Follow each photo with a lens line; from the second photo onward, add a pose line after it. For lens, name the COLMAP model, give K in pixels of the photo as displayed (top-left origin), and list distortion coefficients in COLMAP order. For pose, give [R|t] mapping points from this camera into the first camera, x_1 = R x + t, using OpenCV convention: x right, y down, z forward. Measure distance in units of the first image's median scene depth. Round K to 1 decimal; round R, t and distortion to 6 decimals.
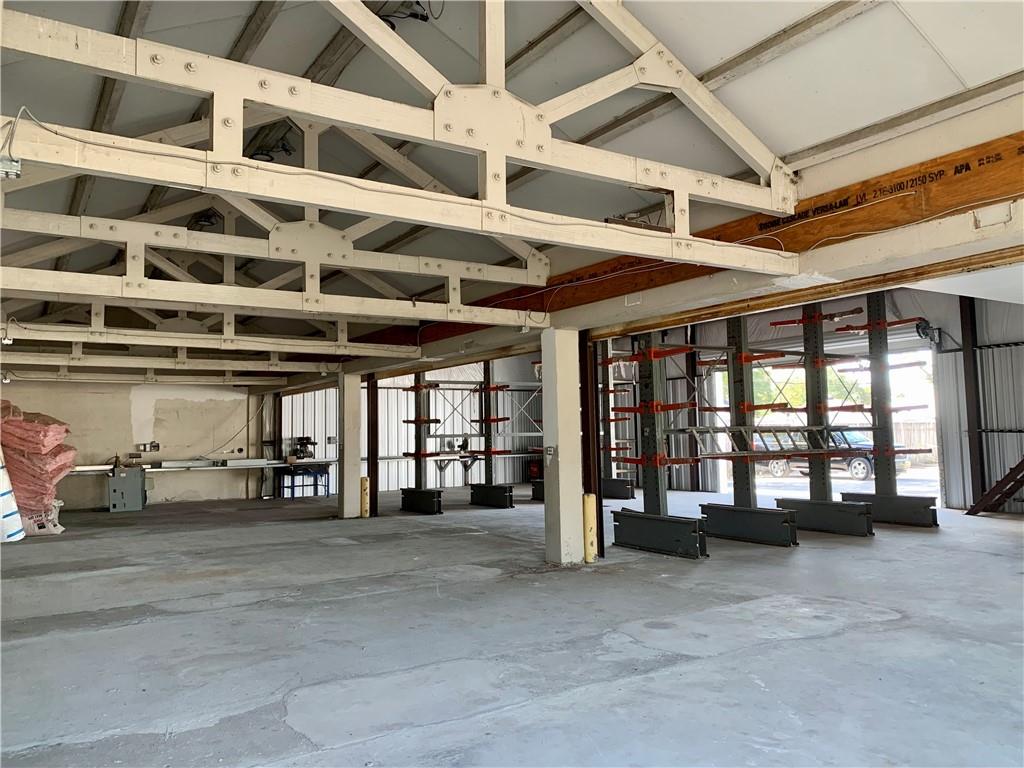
lens RADIAL K [[779.9, 0, 513.1], [0, 779.9, 382.9], [0, 0, 1]] dist [0.043543, -0.004789]
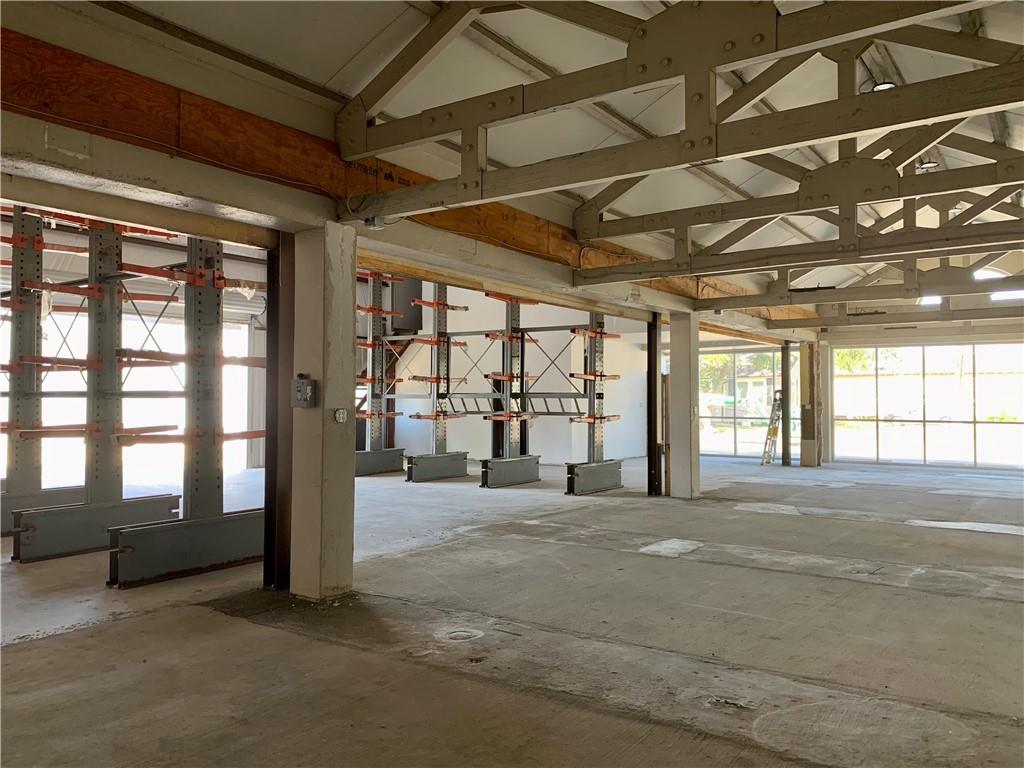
lens RADIAL K [[779.9, 0, 513.6], [0, 779.9, 382.3], [0, 0, 1]] dist [0.043543, -0.004789]
pose [[0.374188, -0.001321, -0.927352, 1.031177], [0.060945, 0.997872, 0.023170, 0.052523], [0.925348, -0.065187, 0.373473, 1.028236]]
